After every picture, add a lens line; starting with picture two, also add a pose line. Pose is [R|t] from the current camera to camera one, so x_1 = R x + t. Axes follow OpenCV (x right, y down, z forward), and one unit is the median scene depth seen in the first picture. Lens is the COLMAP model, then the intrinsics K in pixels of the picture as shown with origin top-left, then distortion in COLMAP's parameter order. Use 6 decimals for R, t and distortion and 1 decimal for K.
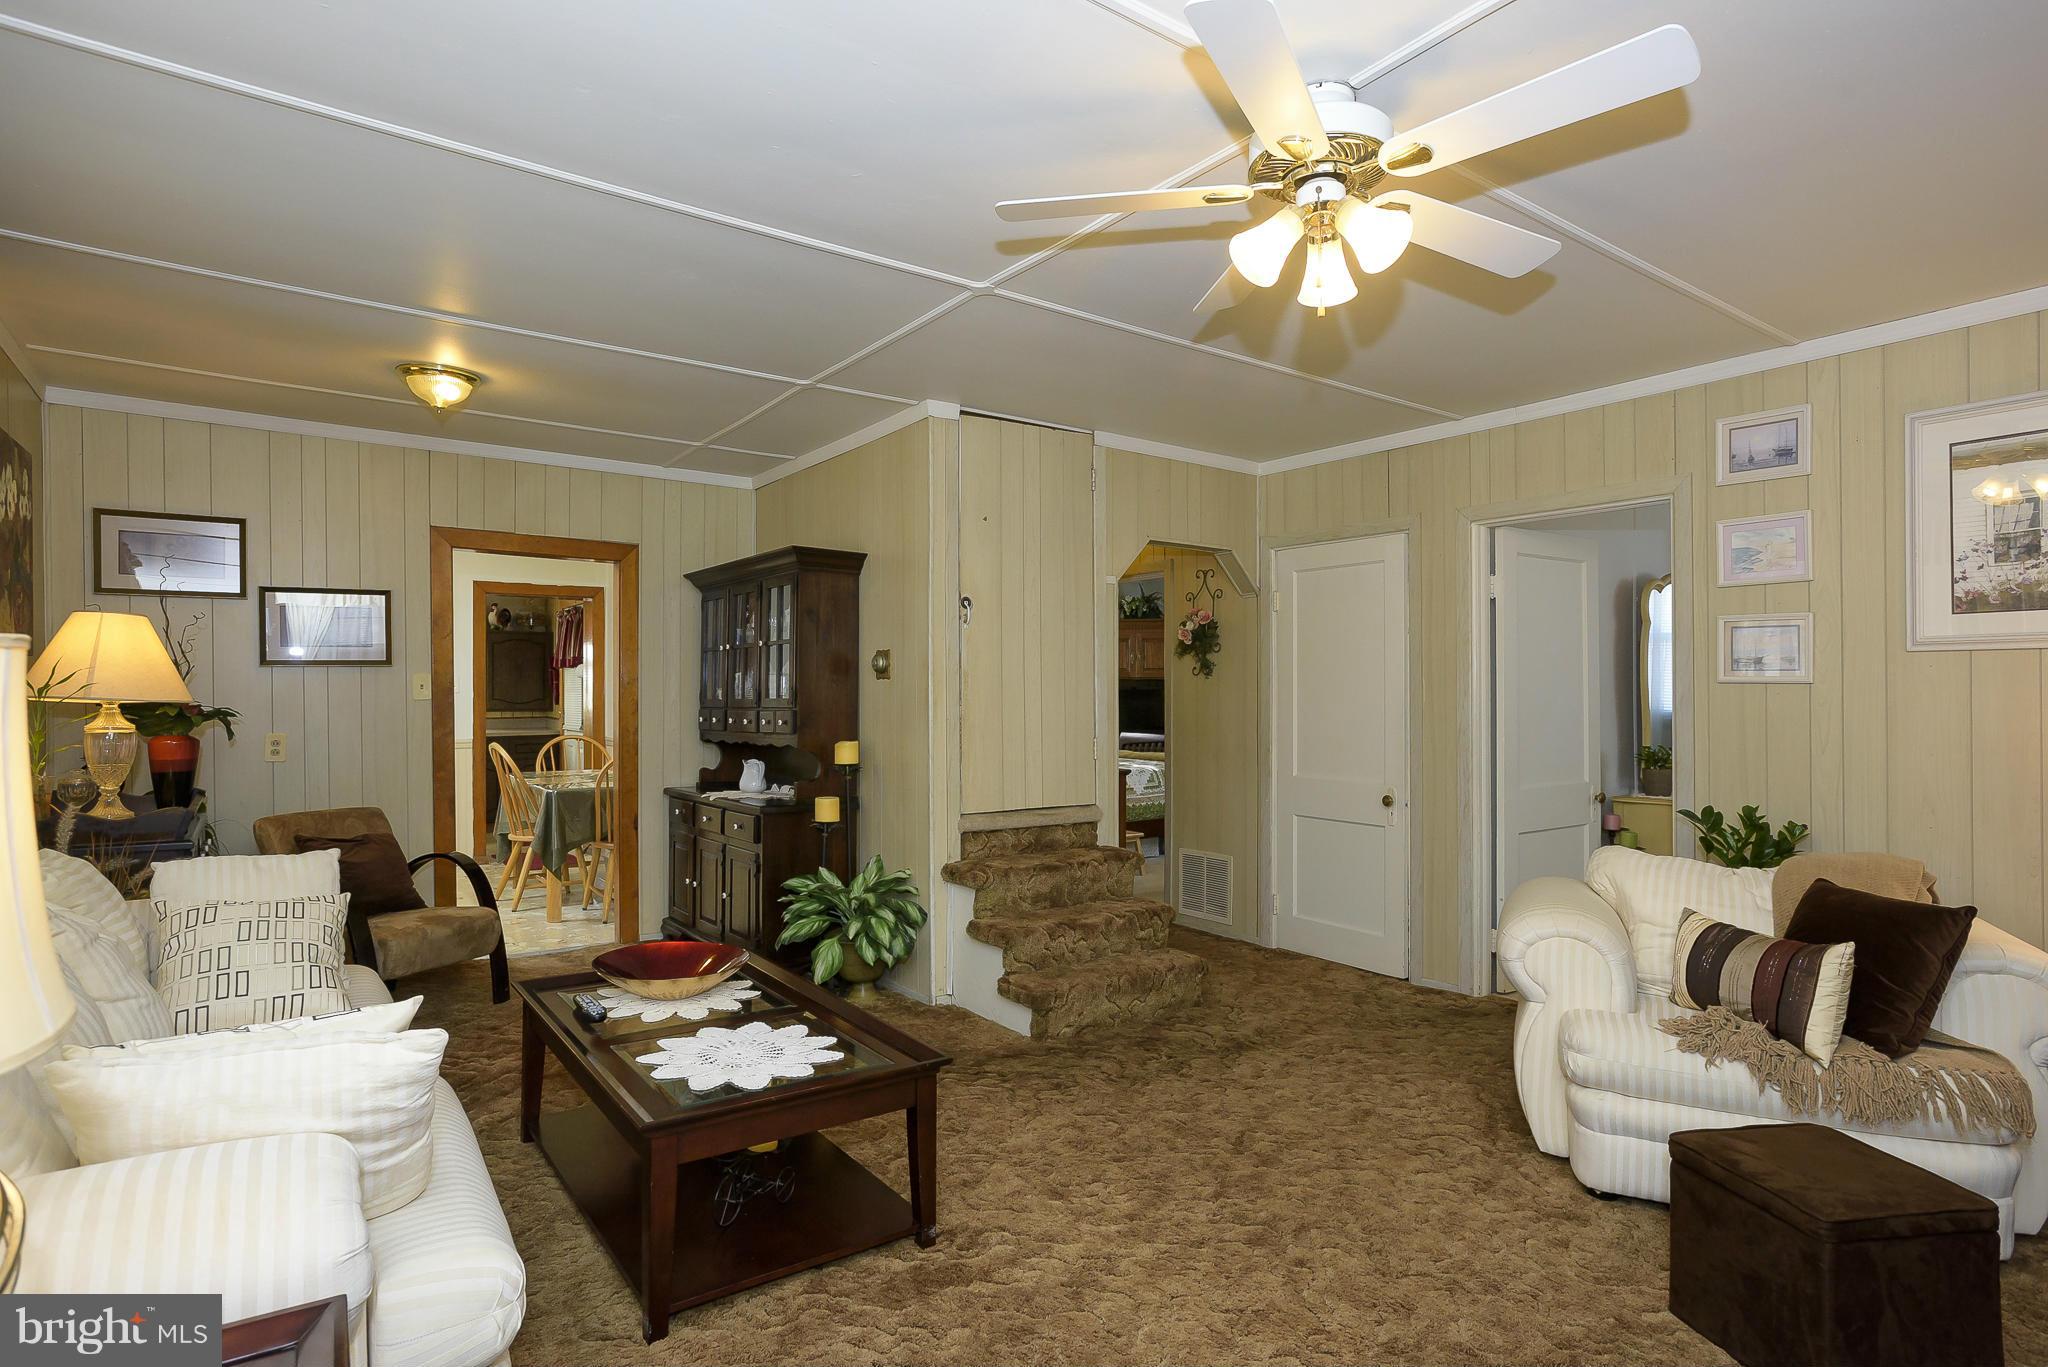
lens RADIAL K [[1065.4, 0, 1026.9], [0, 1065.4, 683.4], [0, 0, 1]] dist [-0.003914, -0.000441]
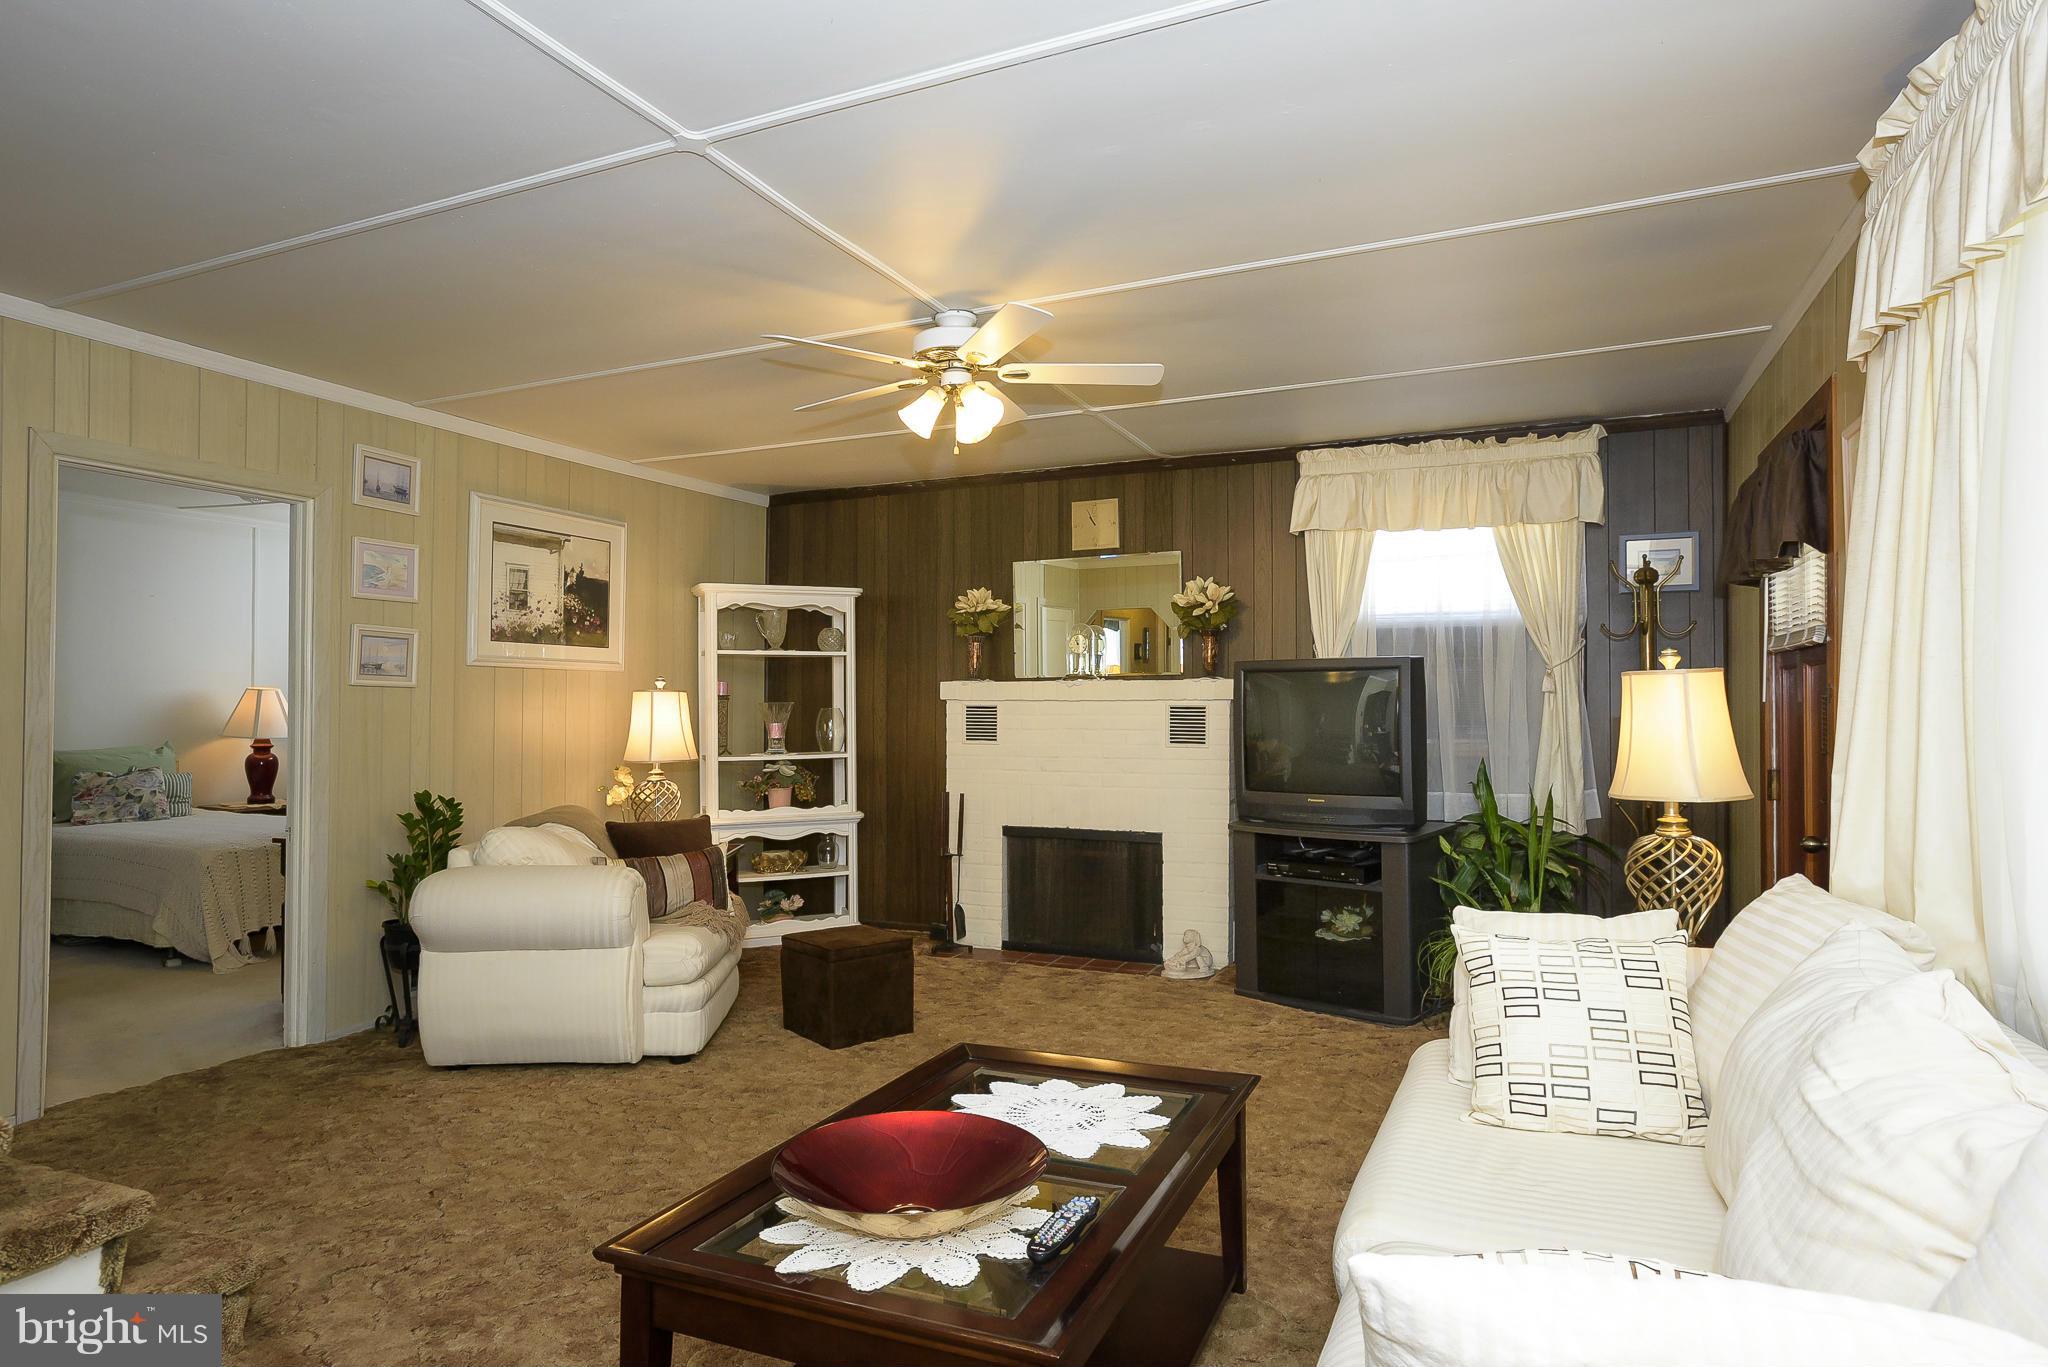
lens RADIAL K [[1139.9, 0, 1012.3], [0, 1139.9, 696.0], [0, 0, 1]] dist [0.005763, 0.003496]
pose [[-0.495207, 0.005951, 0.868754, -0.735021], [-0.011179, 0.999850, -0.013221, 0.019332], [-0.868703, -0.016259, -0.495067, 1.049682]]
